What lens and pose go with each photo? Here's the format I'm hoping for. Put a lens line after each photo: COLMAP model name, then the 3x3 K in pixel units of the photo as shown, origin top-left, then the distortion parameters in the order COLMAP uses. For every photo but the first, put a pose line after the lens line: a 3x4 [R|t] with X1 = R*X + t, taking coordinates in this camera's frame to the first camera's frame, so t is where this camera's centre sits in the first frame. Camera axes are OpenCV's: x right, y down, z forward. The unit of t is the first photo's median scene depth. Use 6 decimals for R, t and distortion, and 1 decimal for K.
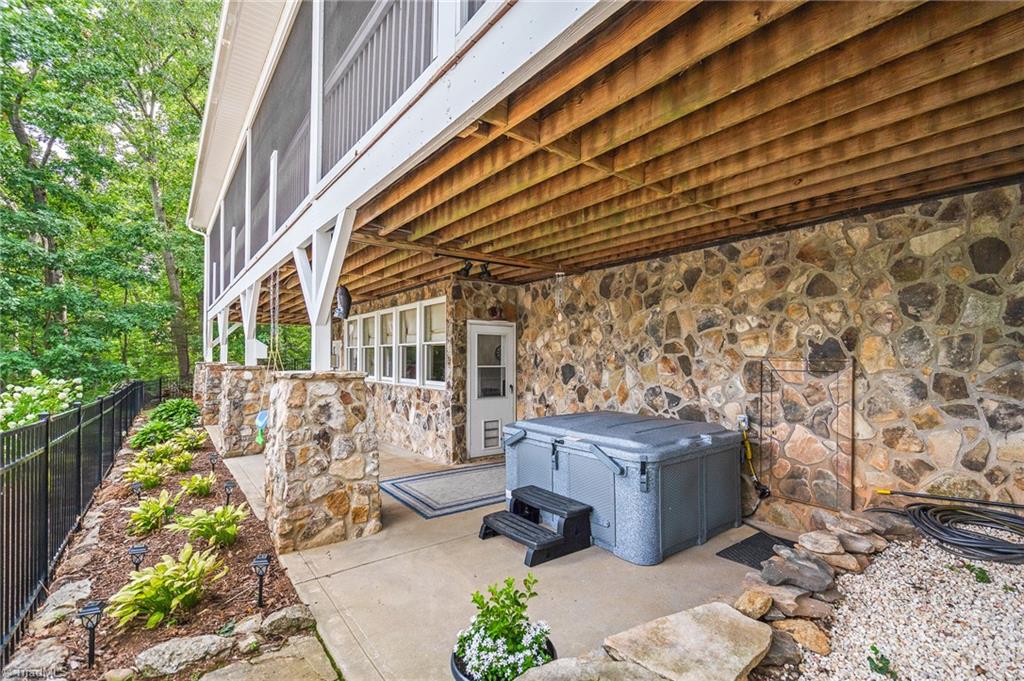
lens RADIAL K [[465.9, 0, 512.4], [0, 465.9, 345.6], [0, 0, 1]] dist [0.000273, 0.000542]
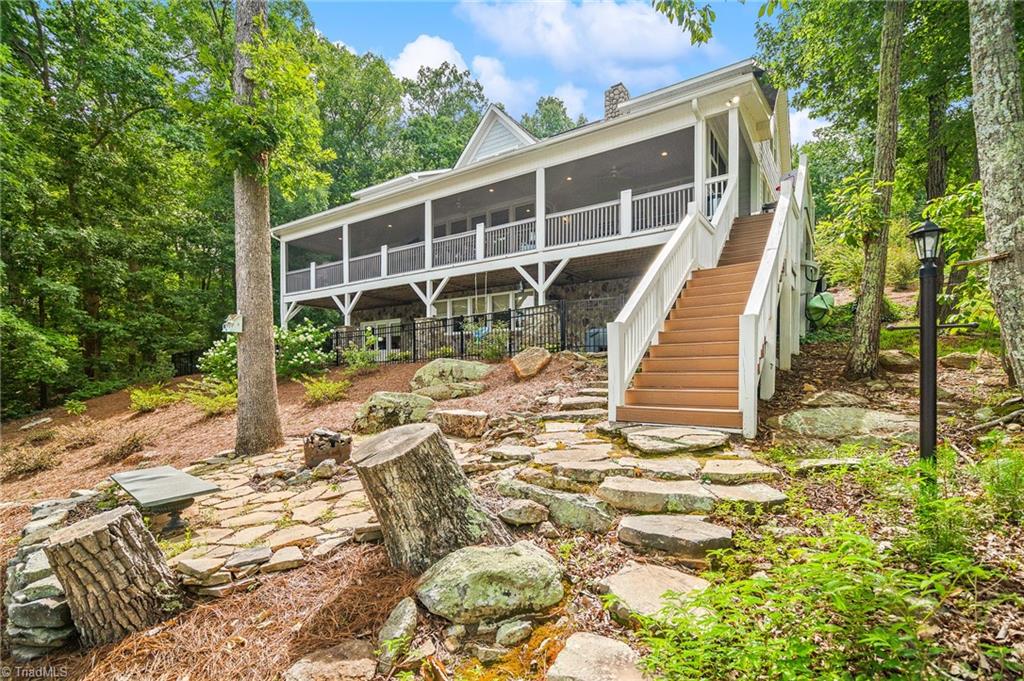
lens RADIAL K [[477.0, 0, 514.4], [0, 477.0, 371.3], [0, 0, 1]] dist [-0.000029, 0.000109]
pose [[0.946196, 0.001067, 0.323593, -1.525751], [-0.003872, 0.999960, 0.008025, 0.433568], [-0.323572, -0.008846, 0.946162, -1.835076]]
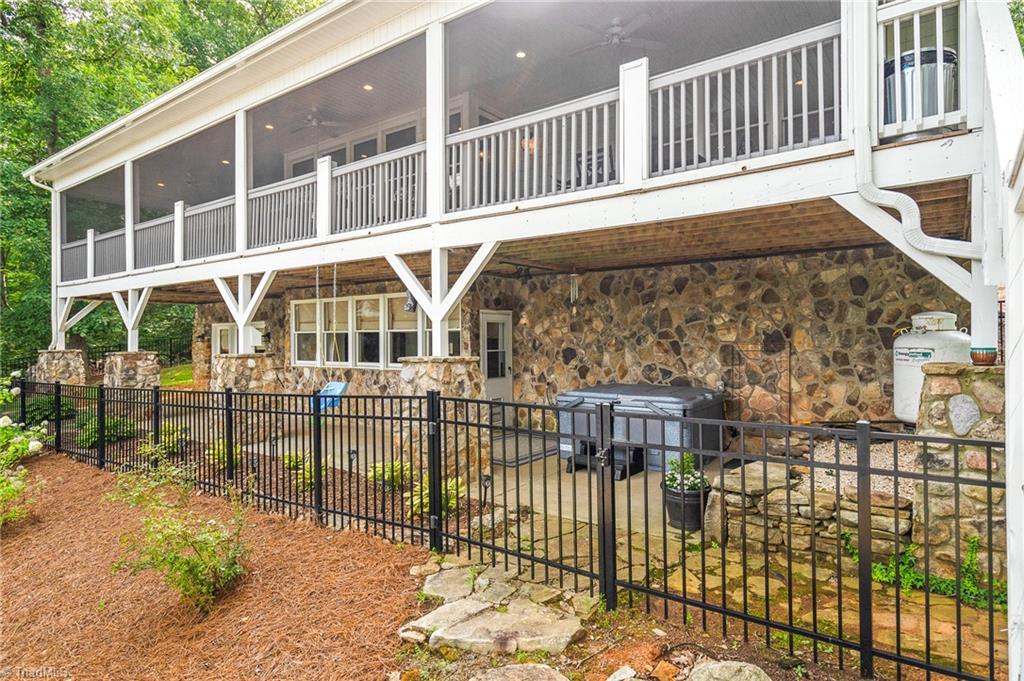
lens RADIAL K [[572.0, 0, 509.5], [0, 572.0, 324.2], [0, 0, 1]] dist [0.014086, -0.000617]
pose [[0.962025, -0.002208, 0.272954, -0.620454], [0.001442, 0.999994, 0.003006, -0.036455], [-0.272959, -0.002498, 0.962022, -0.539995]]
